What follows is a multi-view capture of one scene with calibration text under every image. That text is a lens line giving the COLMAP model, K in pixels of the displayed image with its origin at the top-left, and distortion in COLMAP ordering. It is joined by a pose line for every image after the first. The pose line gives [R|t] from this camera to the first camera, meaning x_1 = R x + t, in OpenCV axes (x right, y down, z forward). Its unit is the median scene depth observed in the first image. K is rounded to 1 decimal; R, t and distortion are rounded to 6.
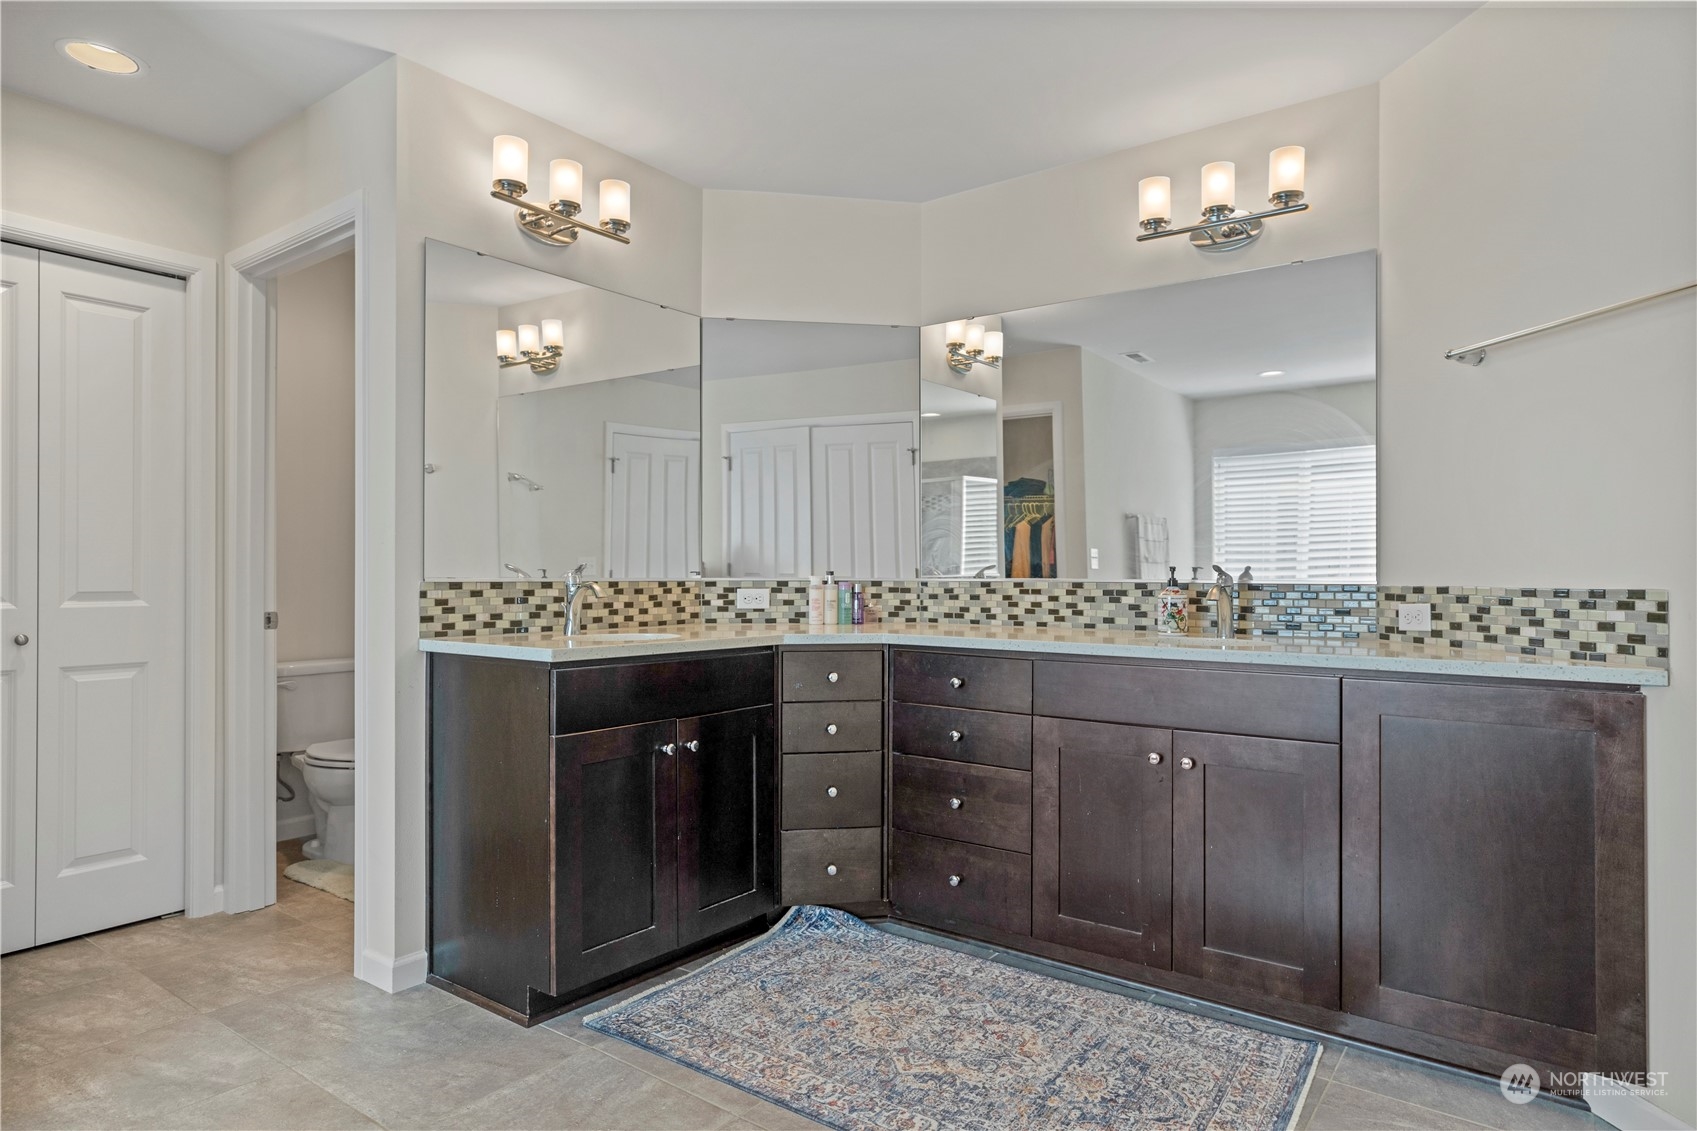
lens RADIAL K [[966.6, 0, 844.6], [0, 966.6, 574.0], [0, 0, 1]] dist [0.000139, 0.003222]
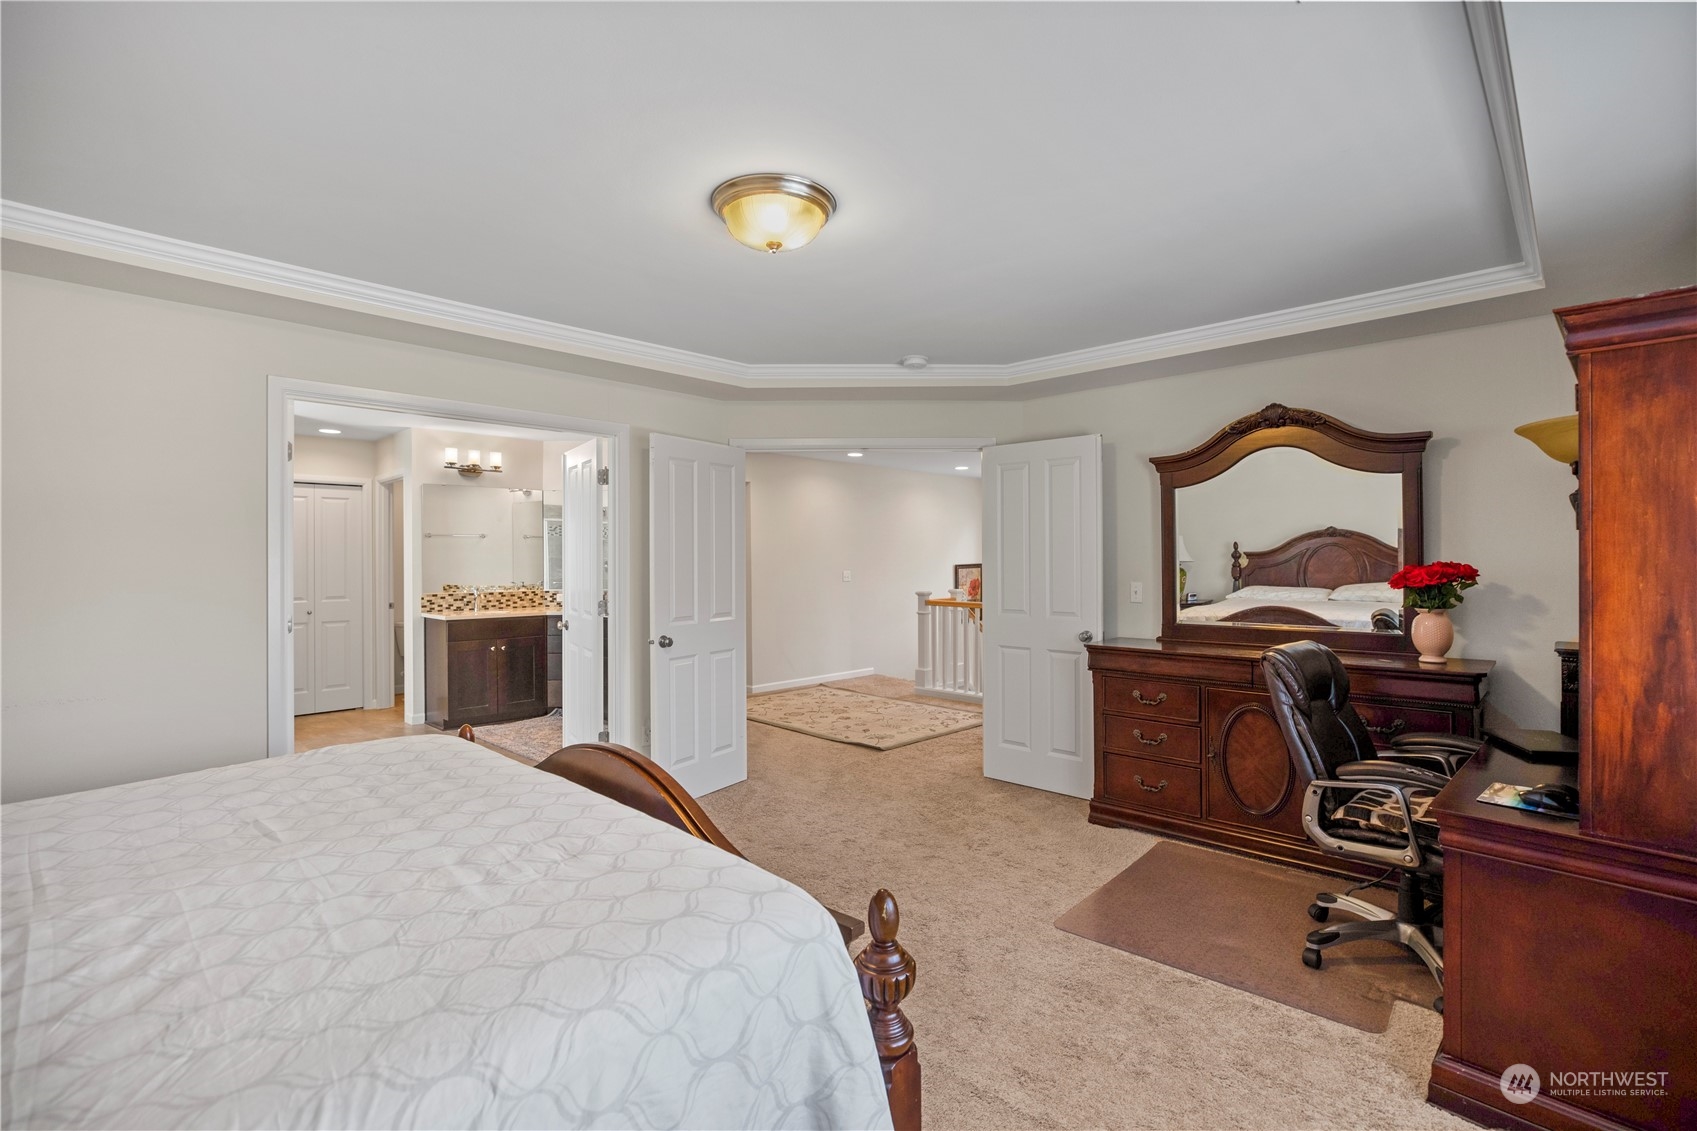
lens RADIAL K [[757.7, 0, 820.5], [0, 757.7, 558.4], [0, 0, 1]] dist [0.001141, 0.000386]
pose [[0.989178, -0.005194, -0.146629, 1.093976], [0.005226, 0.999986, -0.000165, -0.092942], [0.146628, -0.000604, 0.989192, -1.127729]]
